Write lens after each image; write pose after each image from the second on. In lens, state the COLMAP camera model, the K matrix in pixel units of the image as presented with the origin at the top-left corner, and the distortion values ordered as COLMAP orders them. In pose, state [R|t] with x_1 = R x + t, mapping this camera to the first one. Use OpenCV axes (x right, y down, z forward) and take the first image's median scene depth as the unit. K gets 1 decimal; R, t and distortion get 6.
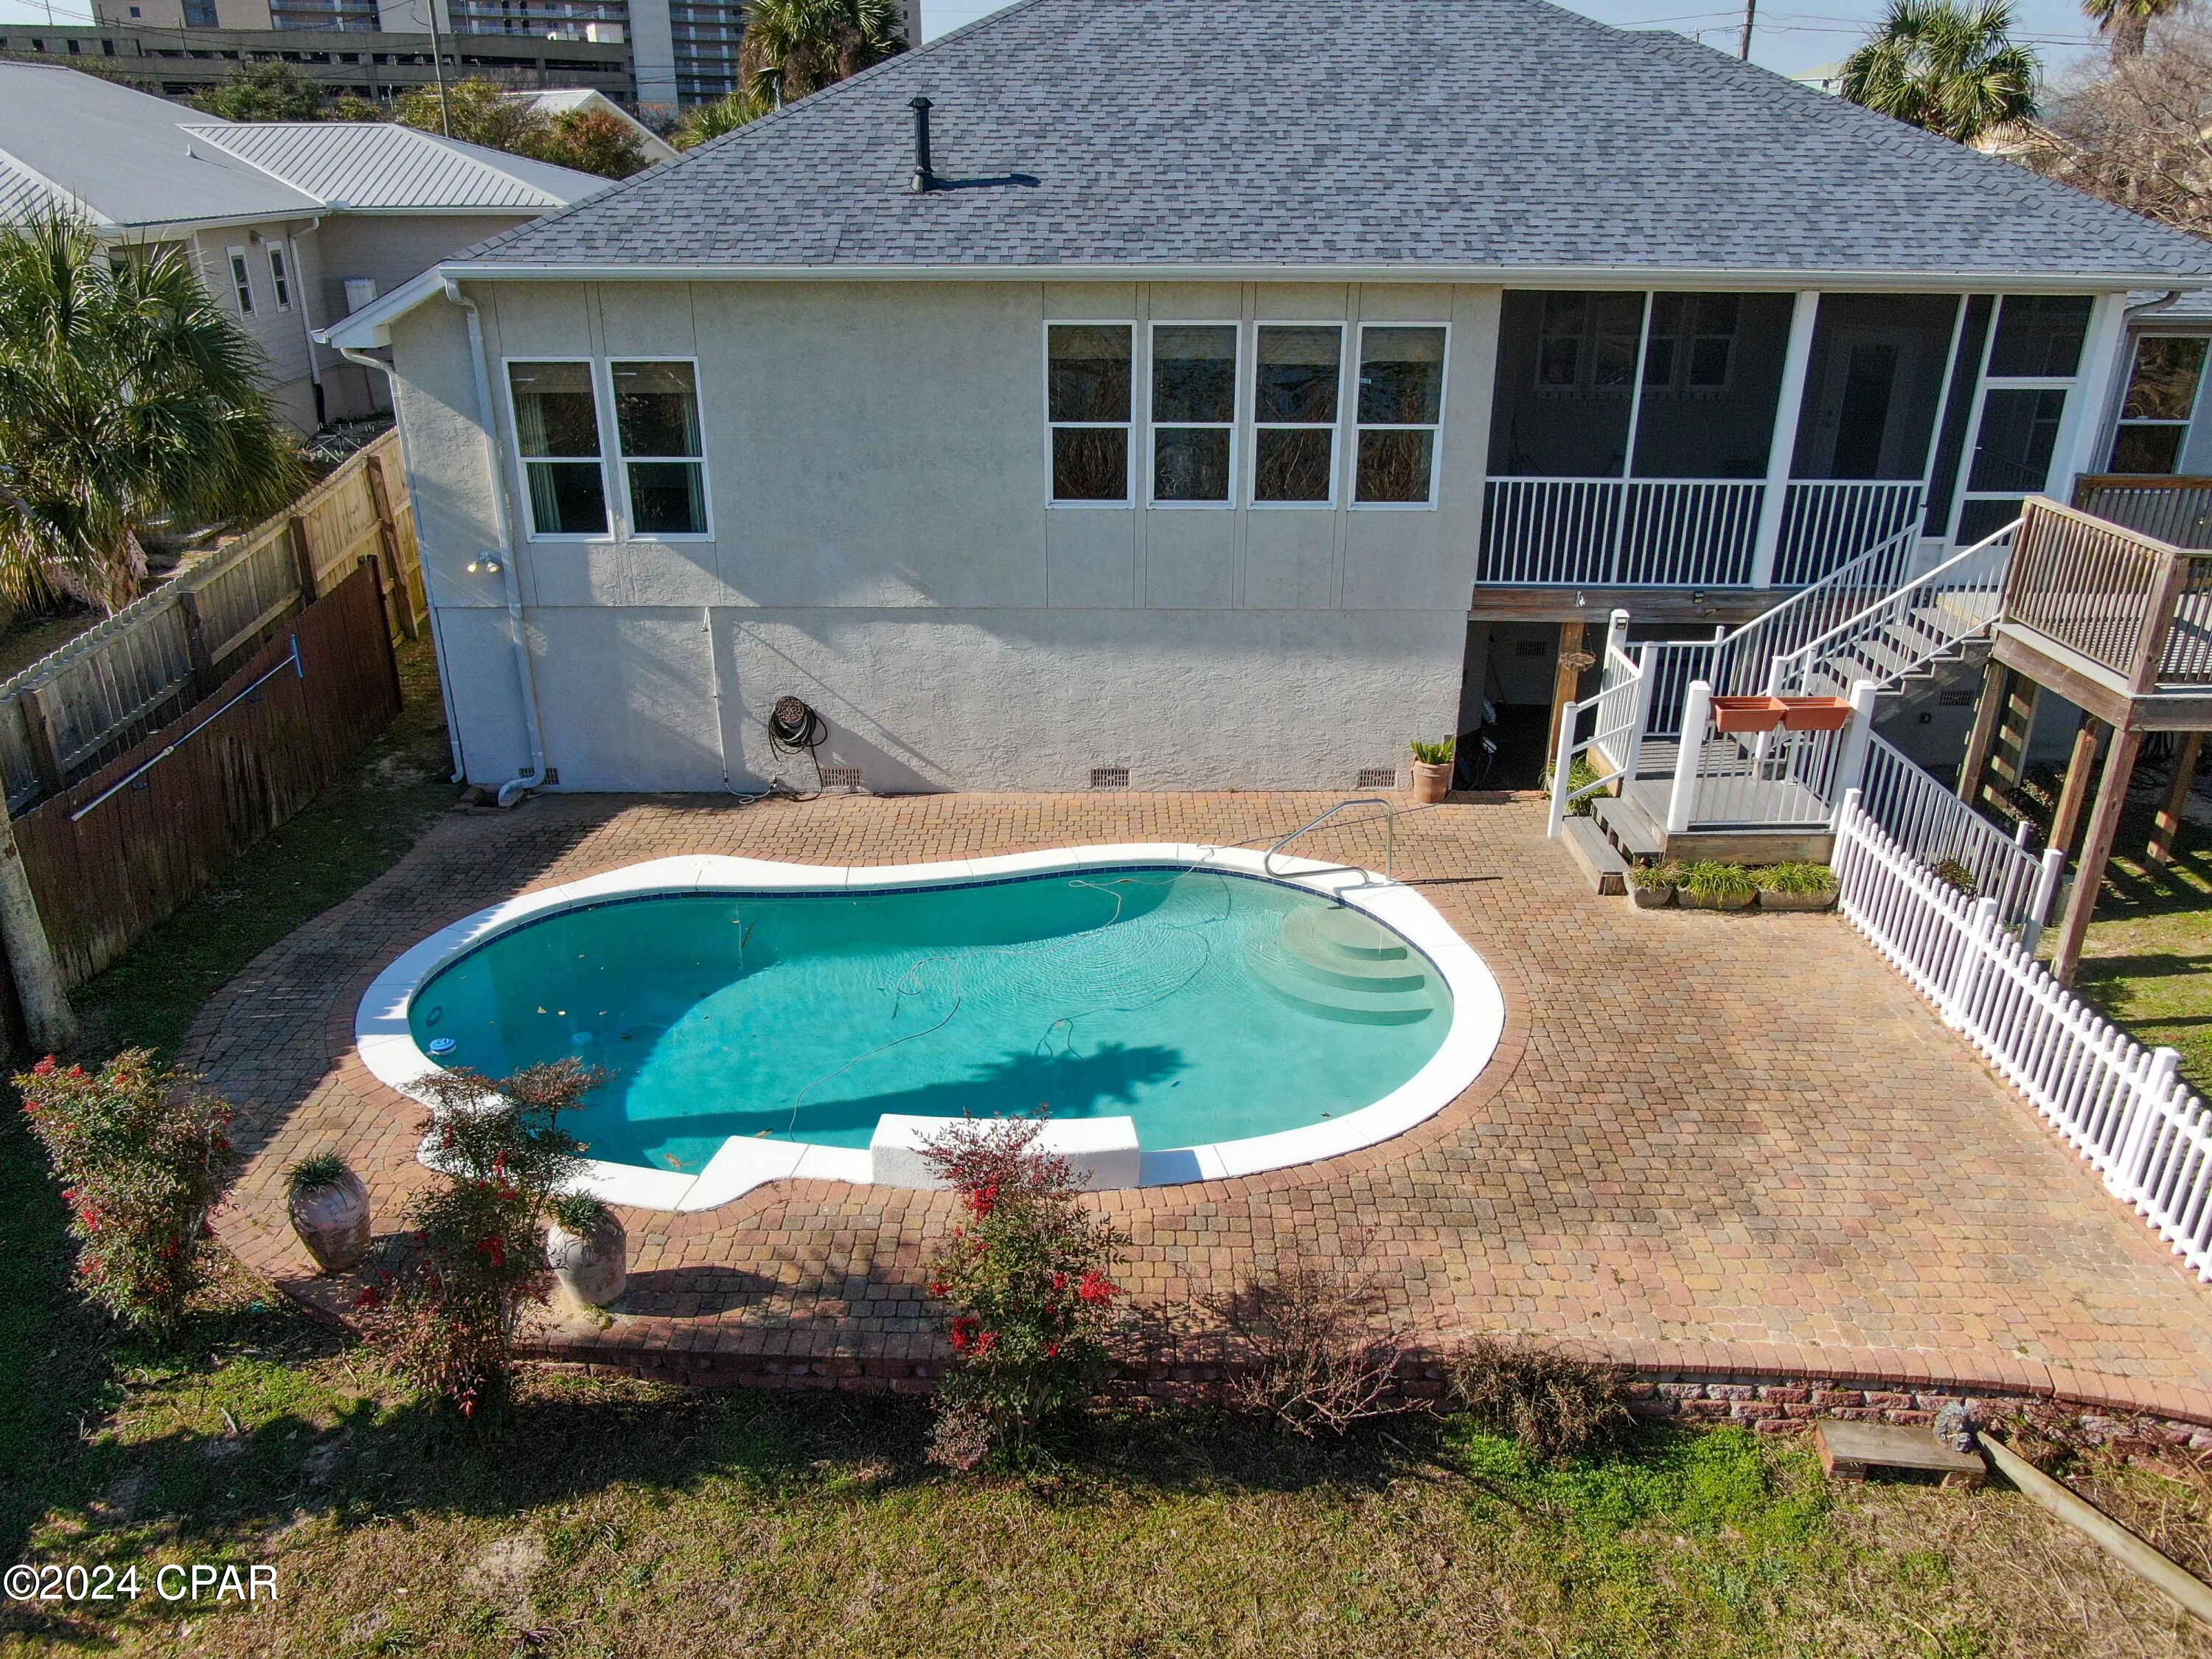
lens RADIAL K [[1596.3, 0, 1099.6], [0, 1596.3, 835.4], [0, 0, 1]] dist [-0.008889, 0.004531]
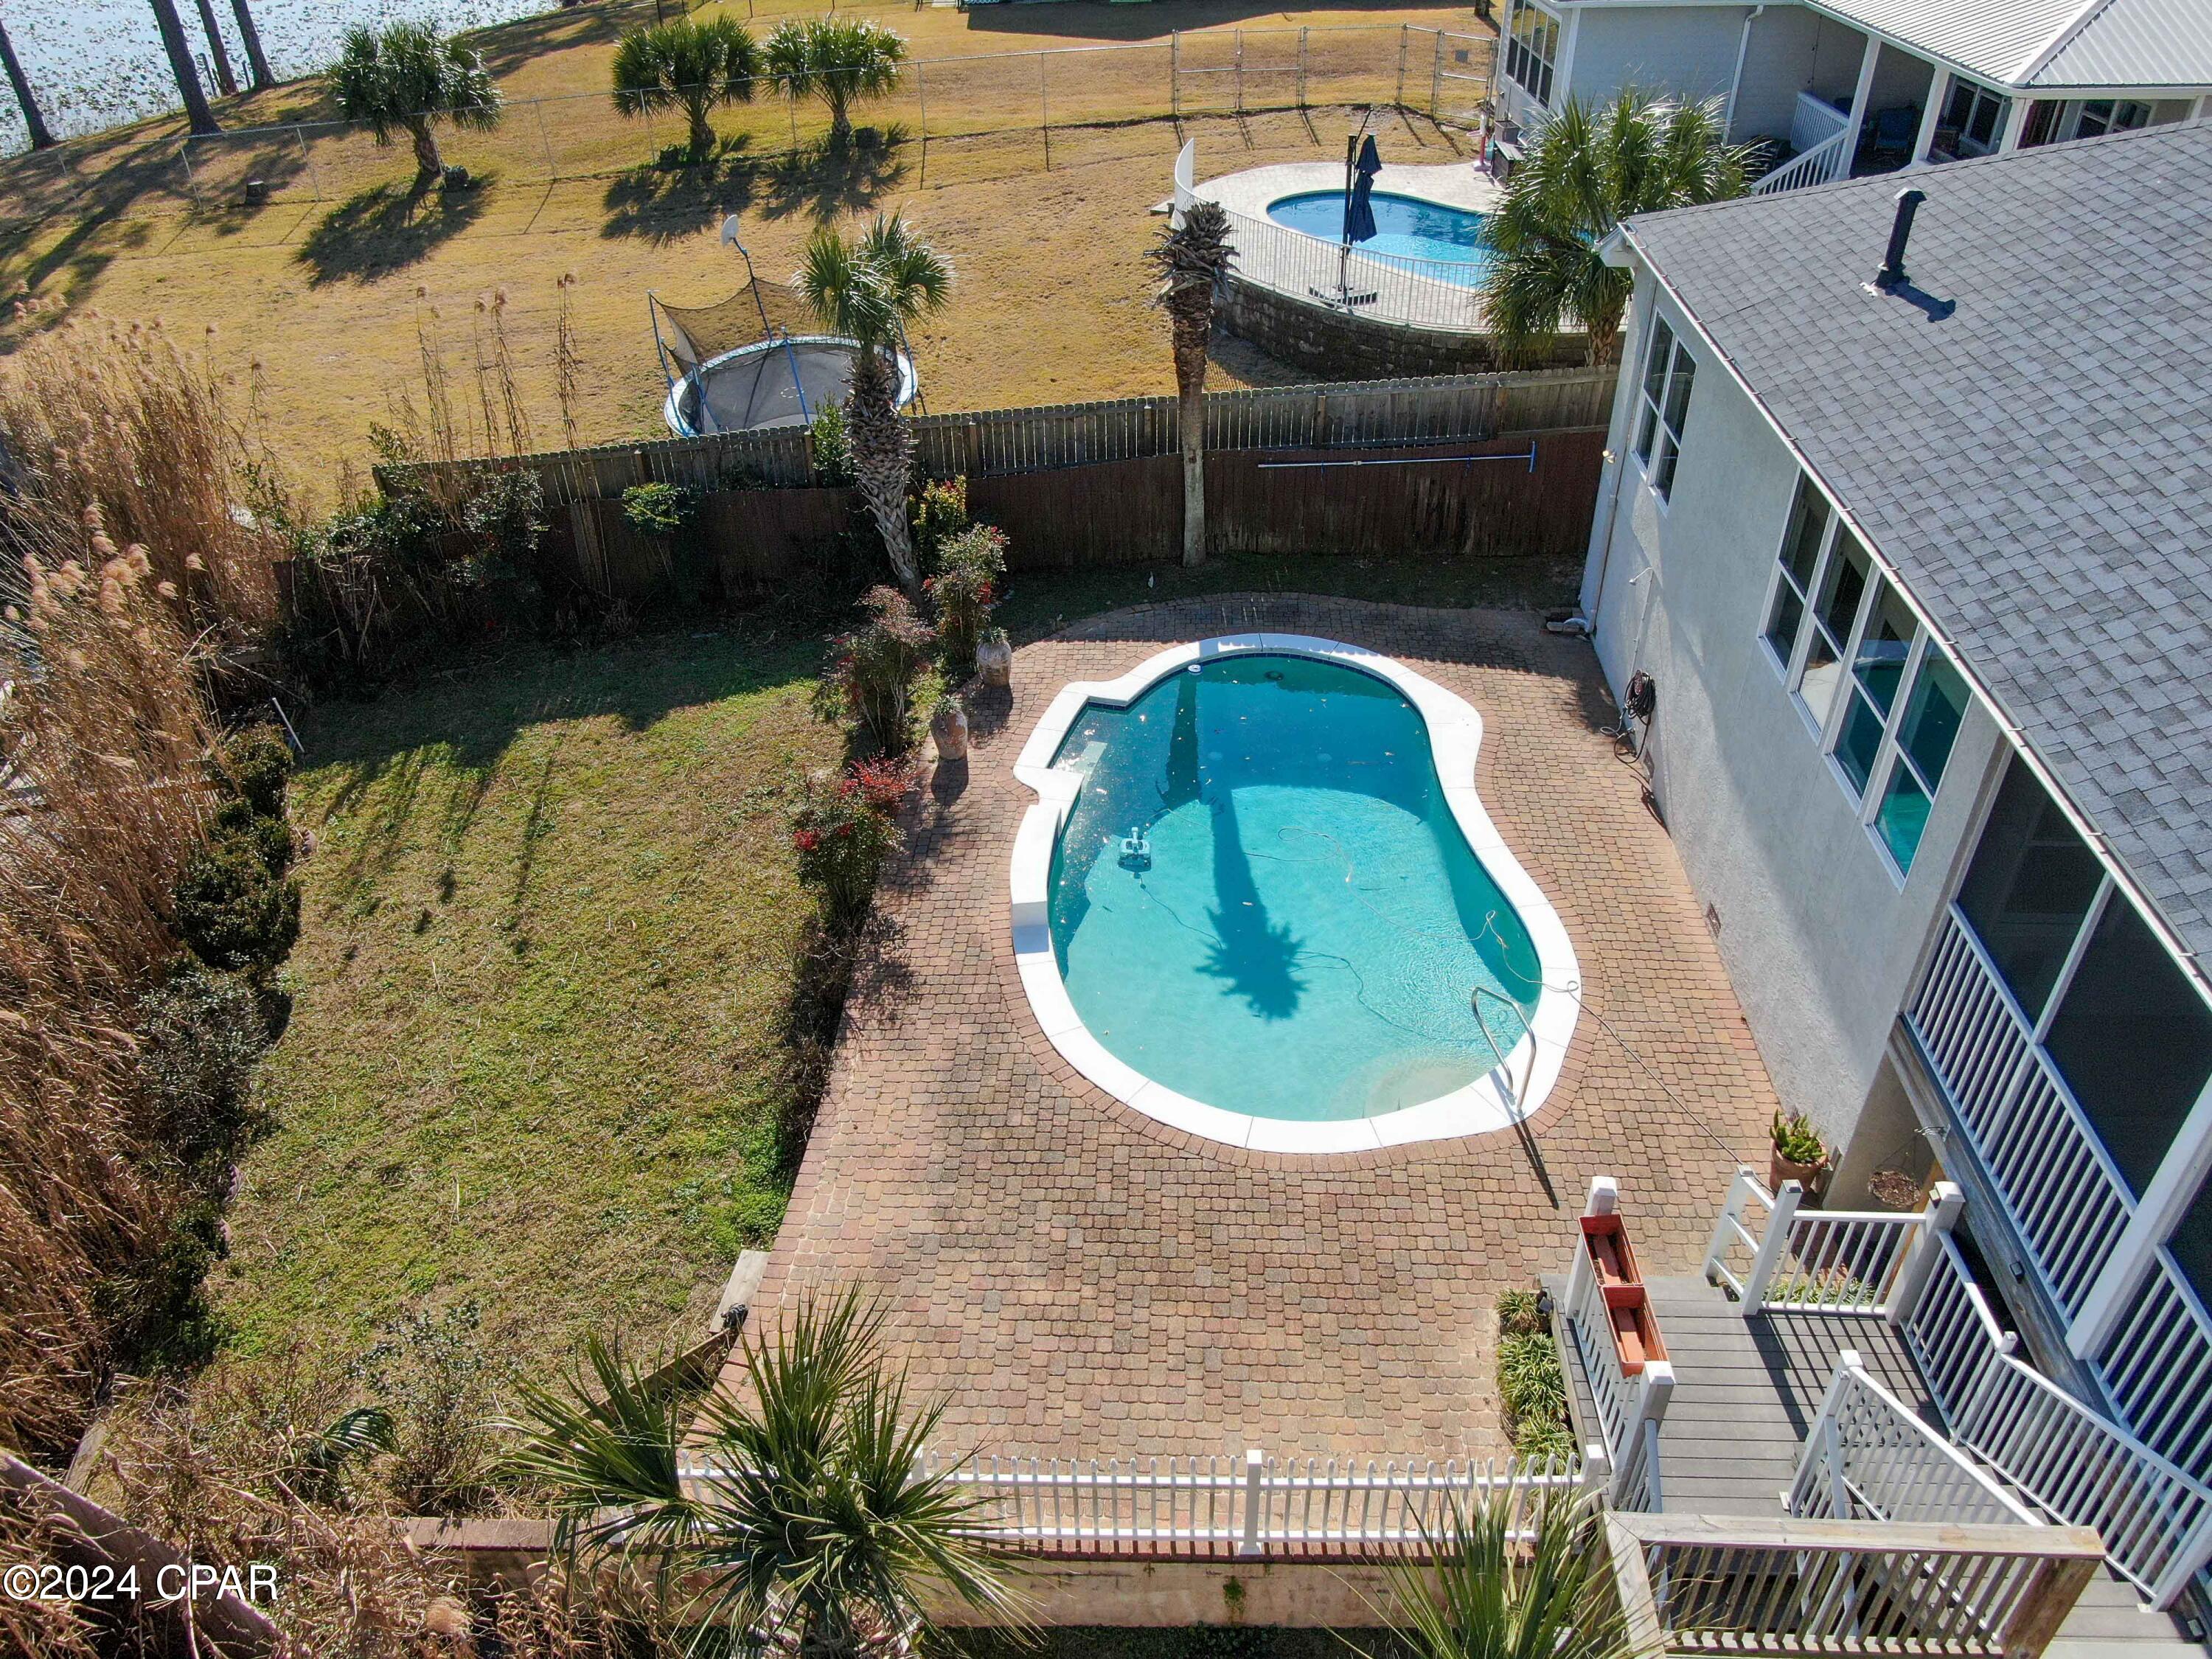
lens RADIAL K [[1596.3, 0, 1094.0], [0, 1596.3, 829.5], [0, 0, 1]] dist [-0.008889, 0.004531]
pose [[-0.049589, 0.584299, -0.810022, 0.860337], [-0.385524, 0.736967, 0.555203, -0.521331], [0.921364, 0.339815, 0.188715, 0.532178]]
